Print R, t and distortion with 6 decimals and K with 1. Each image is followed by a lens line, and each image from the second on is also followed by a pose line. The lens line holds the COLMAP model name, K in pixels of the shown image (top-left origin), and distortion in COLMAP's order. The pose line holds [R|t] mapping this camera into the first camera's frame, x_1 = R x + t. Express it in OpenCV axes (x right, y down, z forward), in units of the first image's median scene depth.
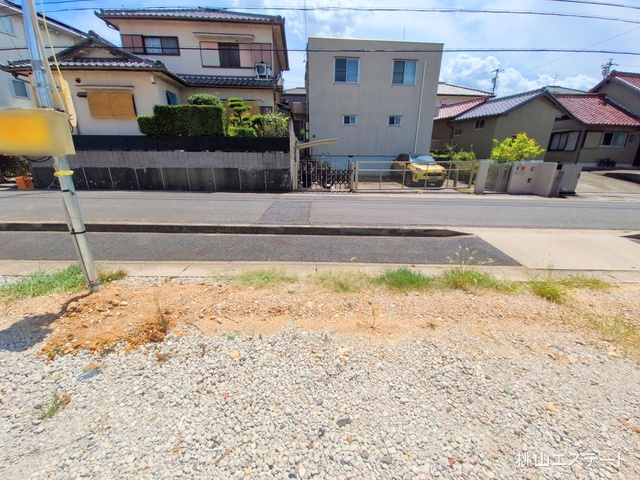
lens RADIAL K [[255.6, 0, 323.0], [0, 255.6, 244.4], [0, 0, 1]] dist [0.002413, -0.003532]
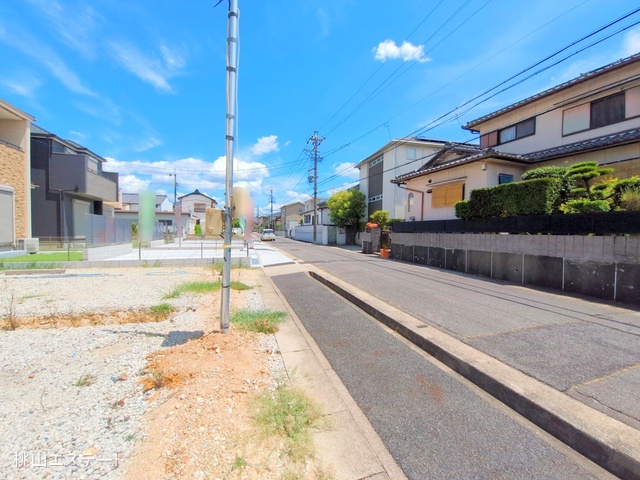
lens RADIAL K [[255.6, 0, 314.7], [0, 255.6, 241.6], [0, 0, 1]] dist [0.002413, -0.003532]
pose [[0.284725, 0.031922, -0.958077, 0.111406], [-0.330206, 0.941545, -0.066760, -0.072782], [0.899942, 0.335371, 0.278623, 0.198908]]
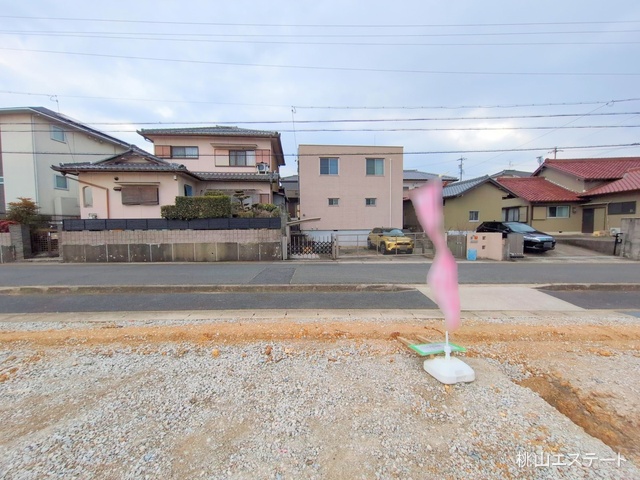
lens RADIAL K [[255.6, 0, 322.1], [0, 255.6, 244.5], [0, 0, 1]] dist [0.002413, -0.003532]
pose [[0.999784, -0.020800, -0.000141, 0.057529], [0.019982, 0.962274, -0.271346, 0.038164], [0.005780, 0.271284, 0.962482, -0.129650]]
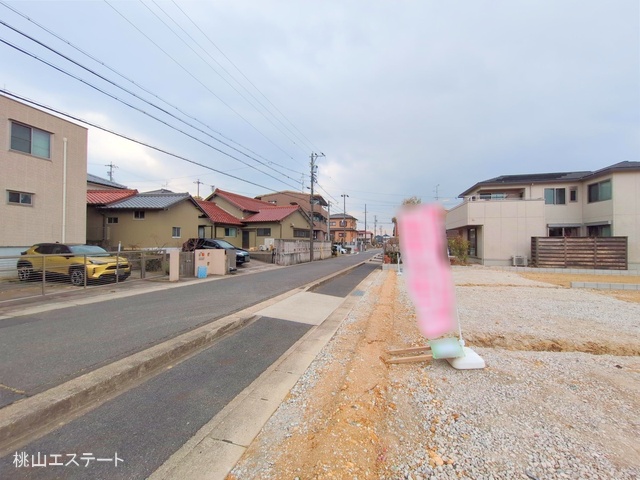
lens RADIAL K [[255.6, 0, 318.2], [0, 255.6, 241.3], [0, 0, 1]] dist [0.002413, -0.003532]
pose [[0.308178, -0.004233, 0.951319, -0.155248], [0.318923, 0.942583, -0.099120, -0.061716], [-0.896278, 0.333945, 0.291834, 0.143406]]
